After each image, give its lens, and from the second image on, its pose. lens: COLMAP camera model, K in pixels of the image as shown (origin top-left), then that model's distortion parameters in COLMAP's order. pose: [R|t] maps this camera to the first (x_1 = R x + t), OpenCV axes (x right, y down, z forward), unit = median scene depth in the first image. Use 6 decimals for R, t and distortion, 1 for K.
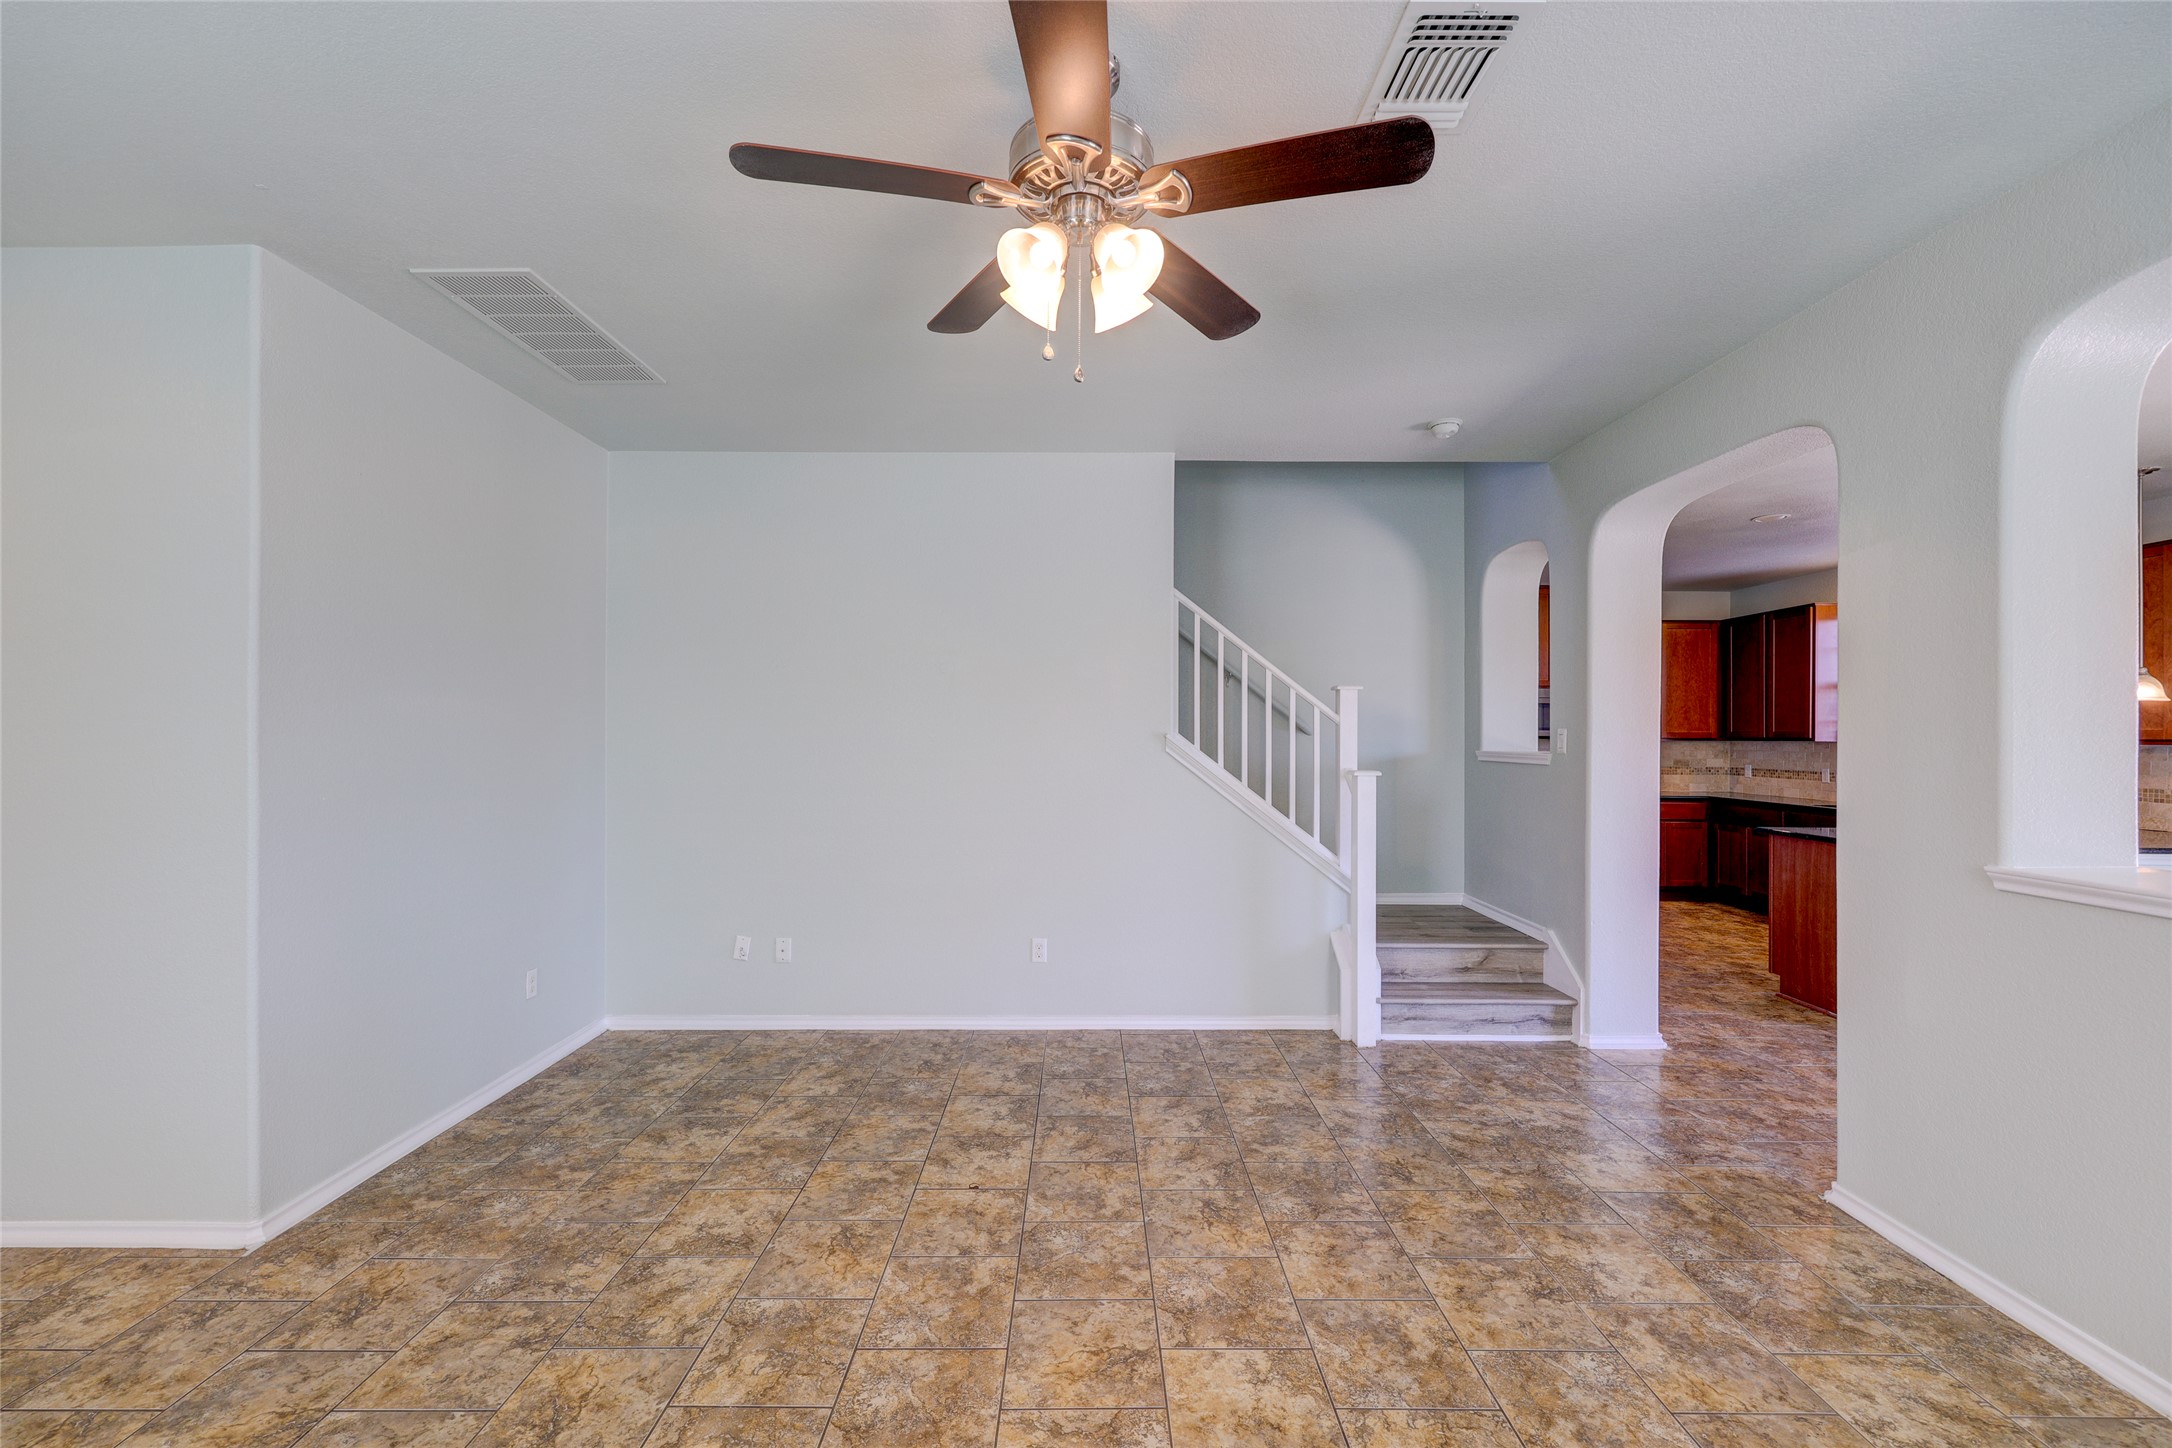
lens RADIAL K [[878.7, 0, 1081.2], [0, 878.7, 723.0], [0, 0, 1]] dist [0.002434, 0.000416]
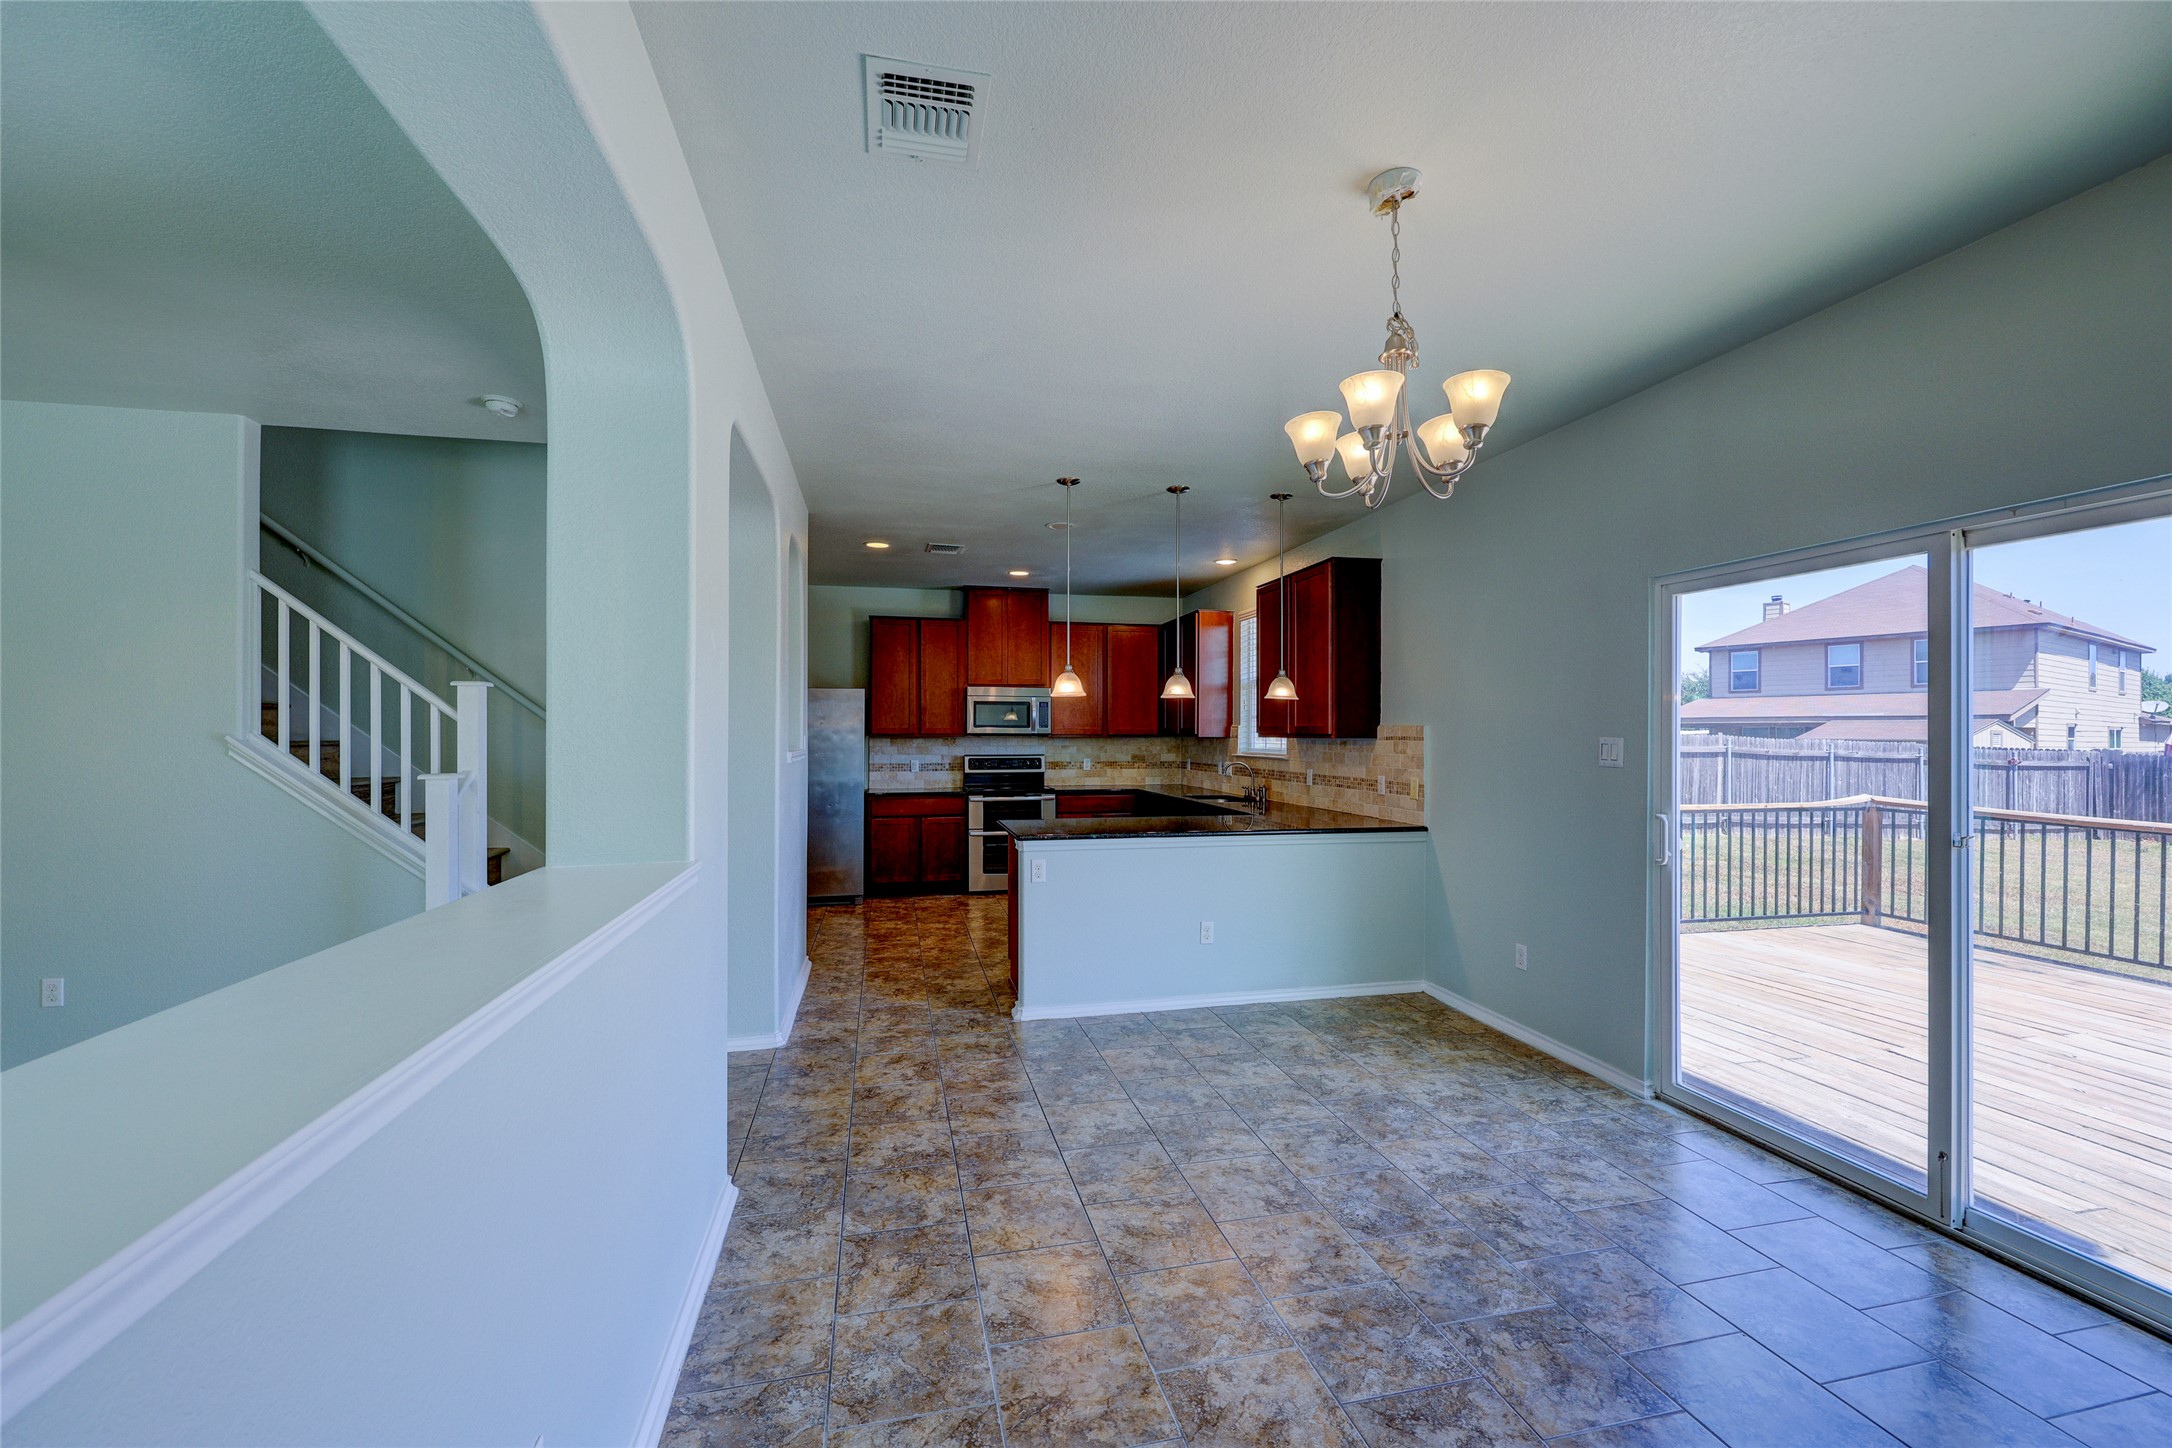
lens RADIAL K [[878.7, 0, 1076.1], [0, 878.7, 734.8], [0, 0, 1]] dist [0.002434, 0.000416]
pose [[0.978242, -0.009715, 0.207238, 0.449635], [0.006974, 0.999878, 0.013953, 0.002556], [-0.207348, -0.012205, 0.978191, -0.023349]]
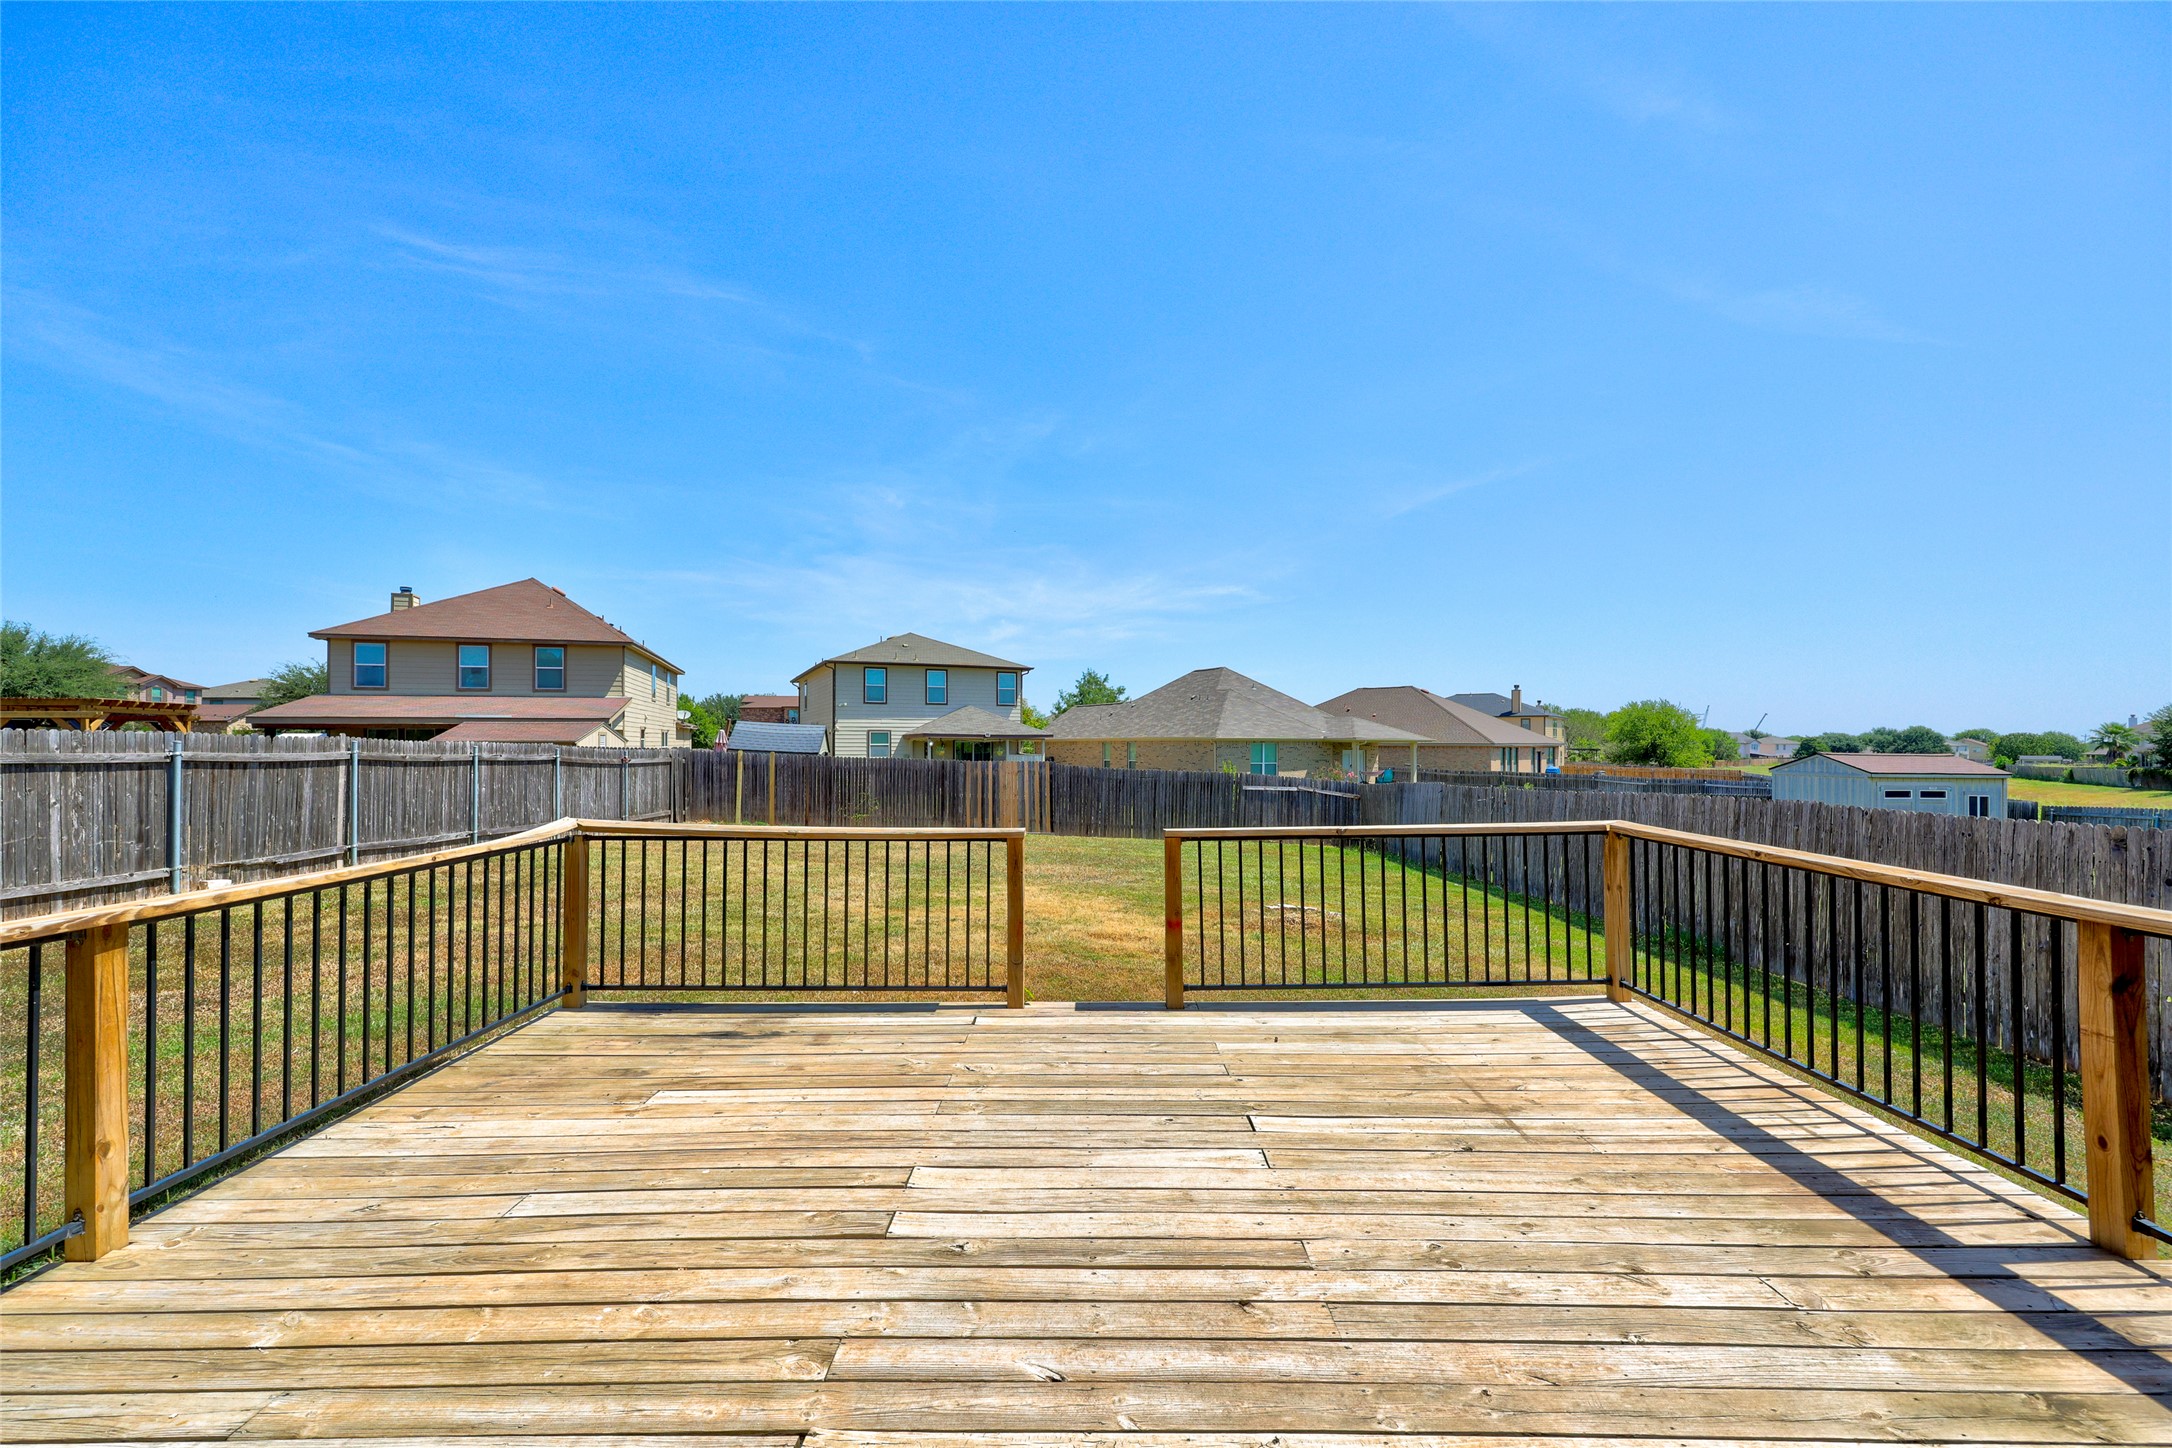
lens RADIAL K [[878.7, 0, 1089.5], [0, 878.7, 721.0], [0, 0, 1]] dist [0.002434, 0.000416]
pose [[0.023998, 0.006273, 0.999692, 0.613233], [-0.008170, 0.999948, -0.006078, 0.007417], [-0.999679, -0.008021, 0.024048, 0.126273]]
